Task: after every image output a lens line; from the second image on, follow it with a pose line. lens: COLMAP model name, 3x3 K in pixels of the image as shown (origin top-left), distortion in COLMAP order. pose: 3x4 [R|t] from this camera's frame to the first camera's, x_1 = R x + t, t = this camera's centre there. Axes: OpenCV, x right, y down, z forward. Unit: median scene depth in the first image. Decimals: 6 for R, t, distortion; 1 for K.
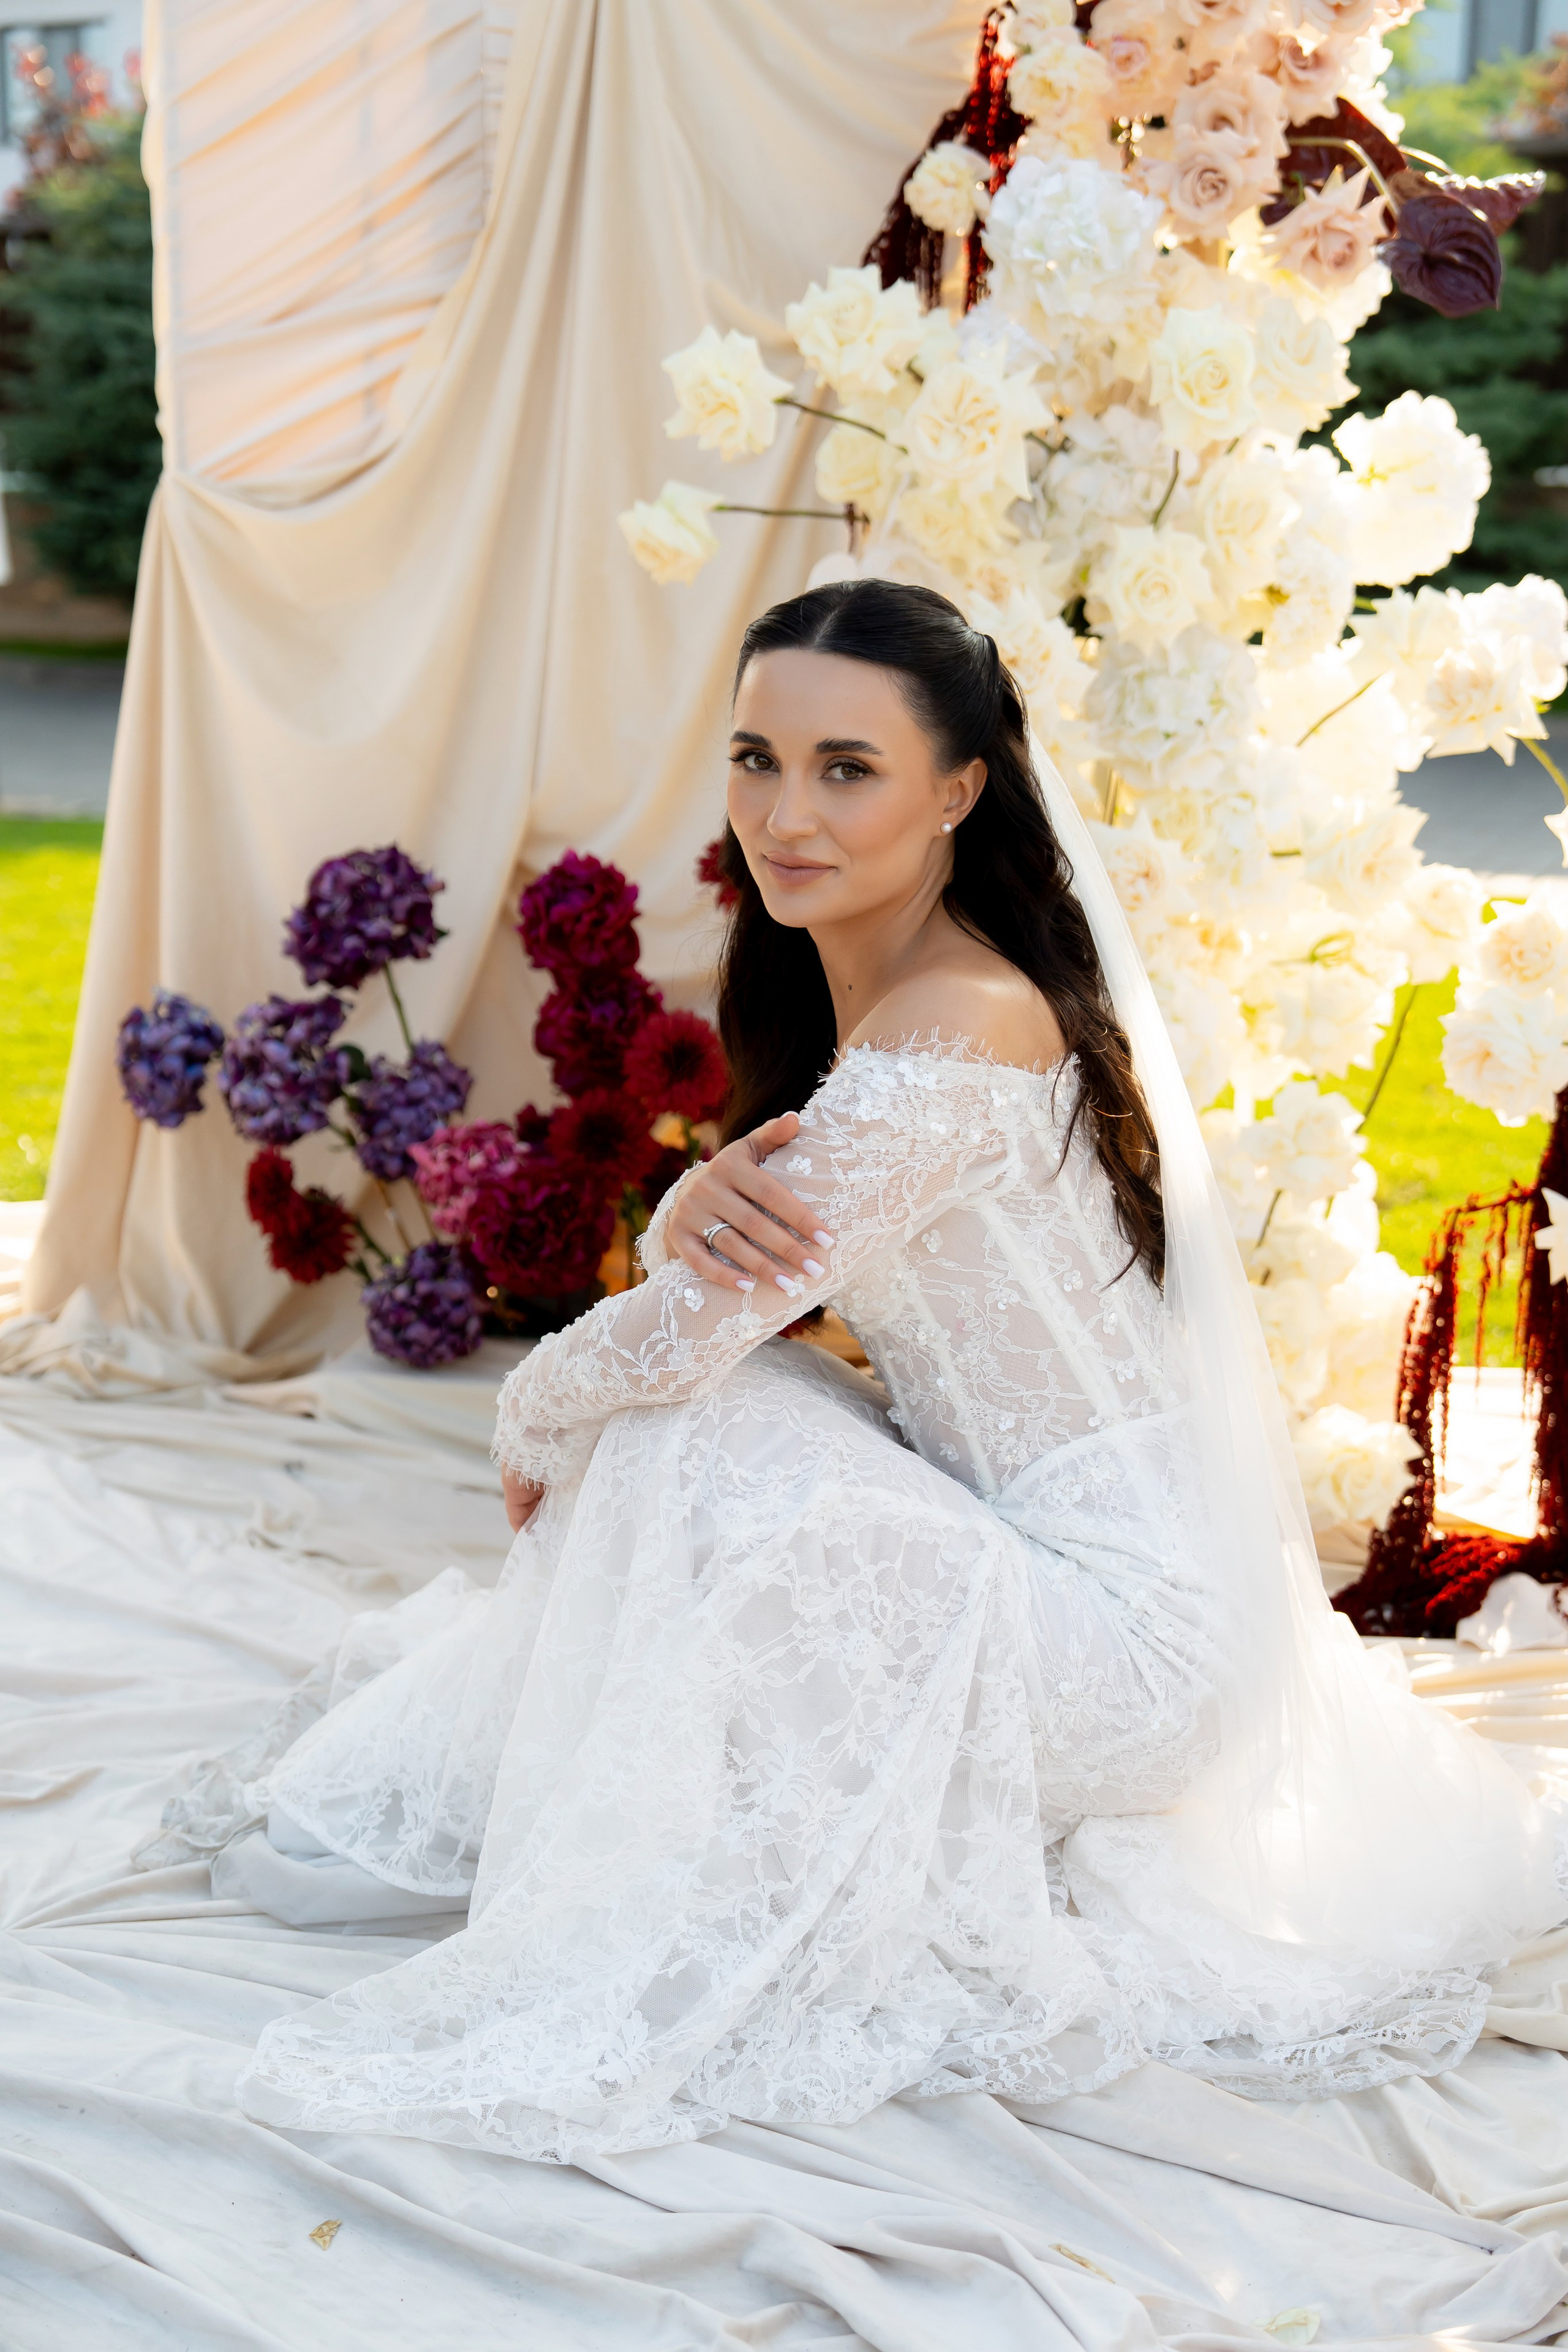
lens RADIAL K [[3213.6, 0, 763.8], [0, 3213.6, 1210.1], [0, 0, 1]] dist [0.003271, 0.000000]
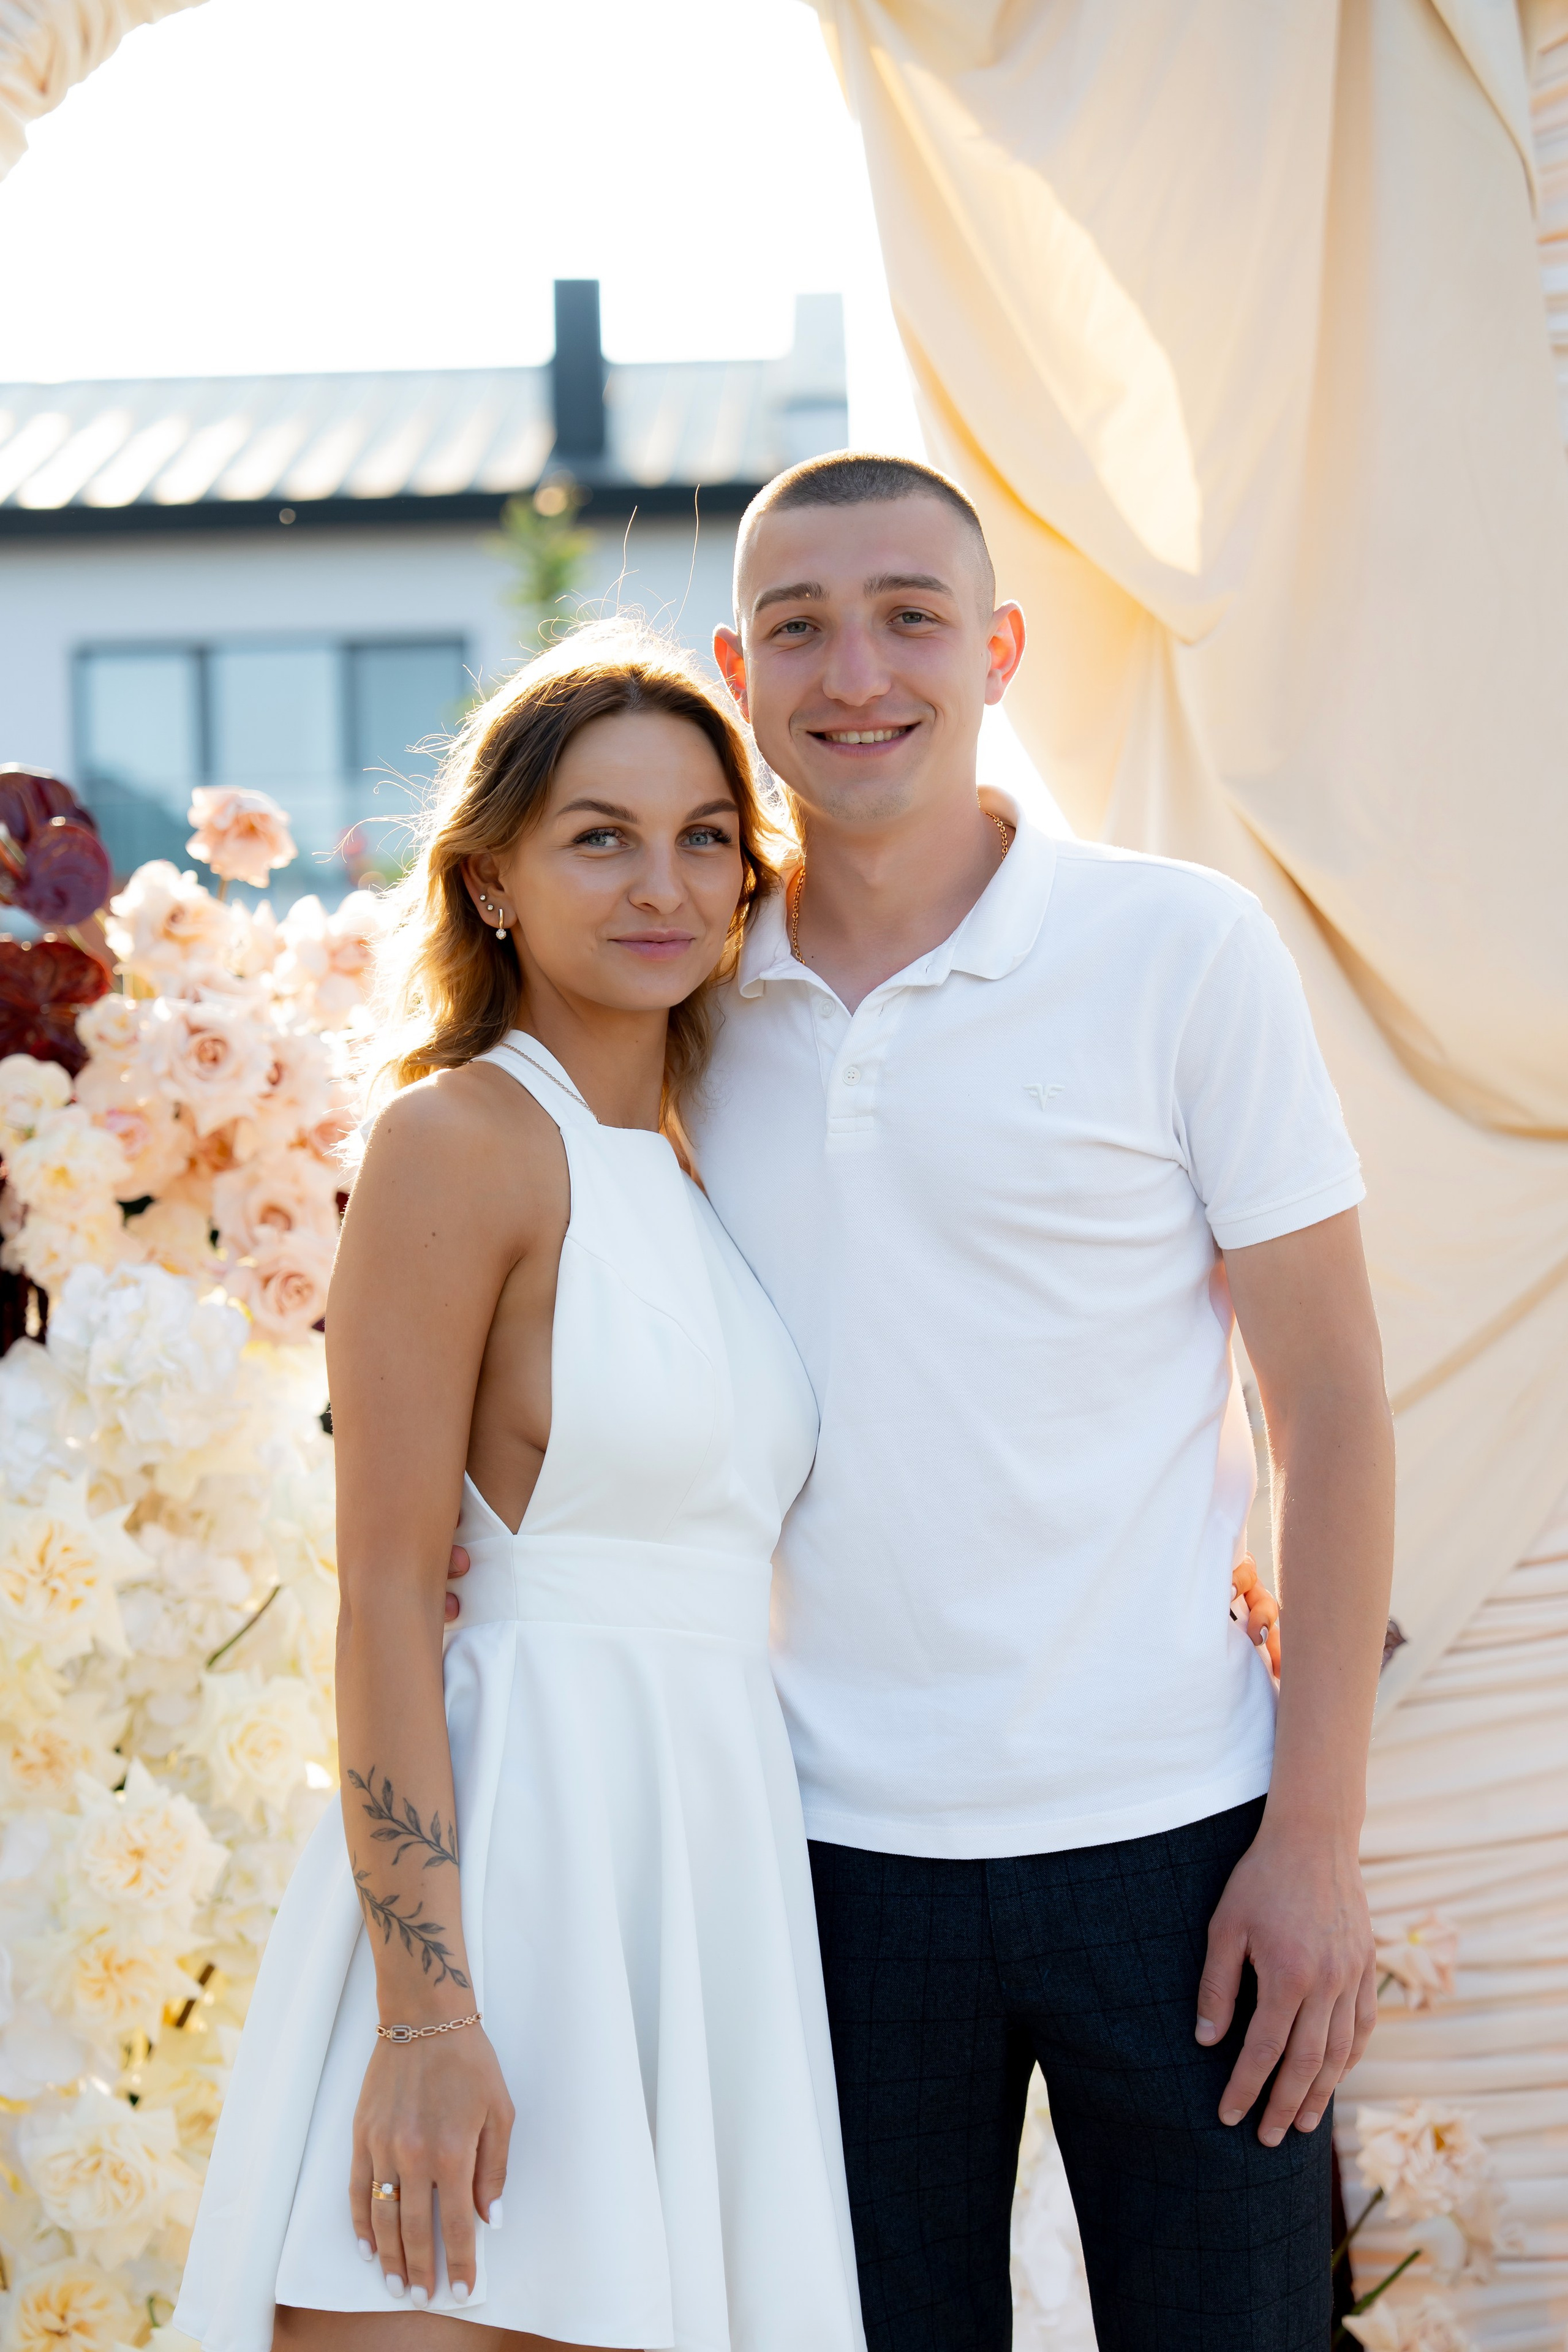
lens RADIAL K [[4548.6, 0, 807.8], [0, 4548.6, 1202.1], [0, 0, 1]] dist [0.018746, 0.000000]
pose [[0.891055, -0.034714, 0.452566, -0.262883], [0.146234, 0.965862, -0.213834, -0.047953], [-0.429694, 0.256719, 0.865713, -0.129869]]
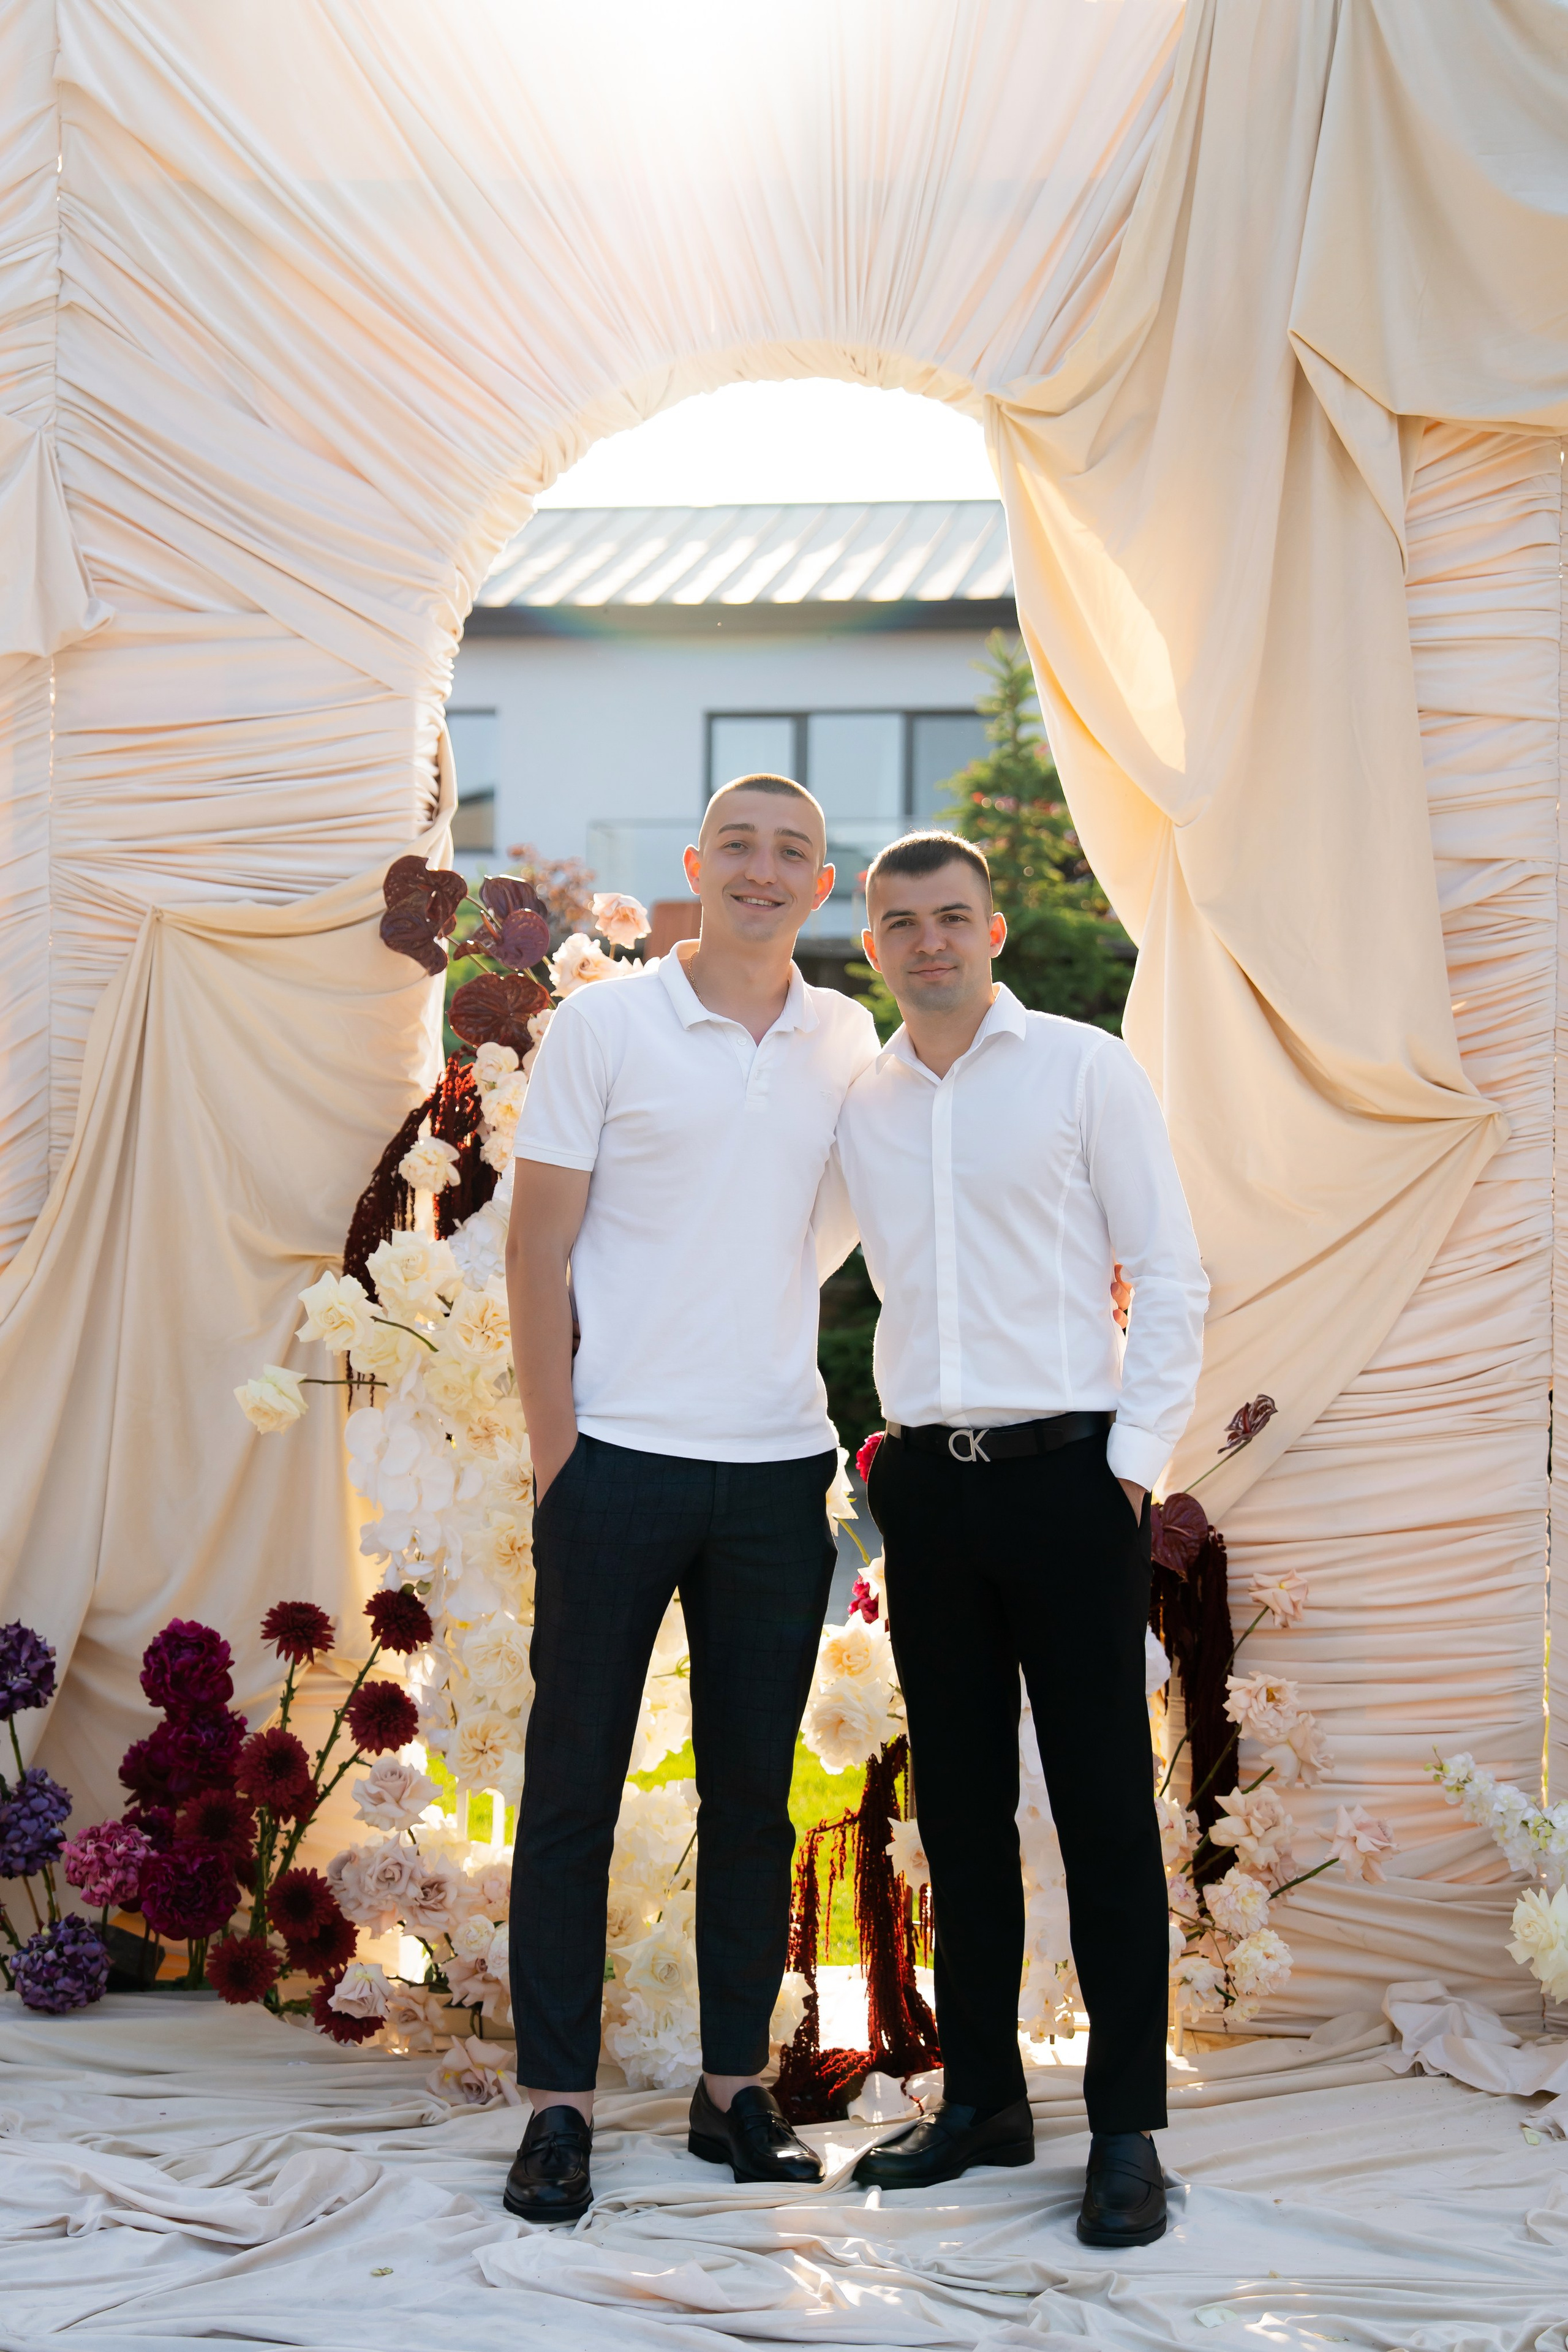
lens RADIAL K [[3547.7, 0, 799.4], [0, 3547.7, 1189.4], [0, 0, 1]] dist [0.013417, 0.000000]
pose [[0.944576, -0.004249, 0.328265, -0.311839], [0.079061, 0.973431, -0.214897, 0.059635], [-0.318630, 0.228940, 0.919816, -0.553758]]
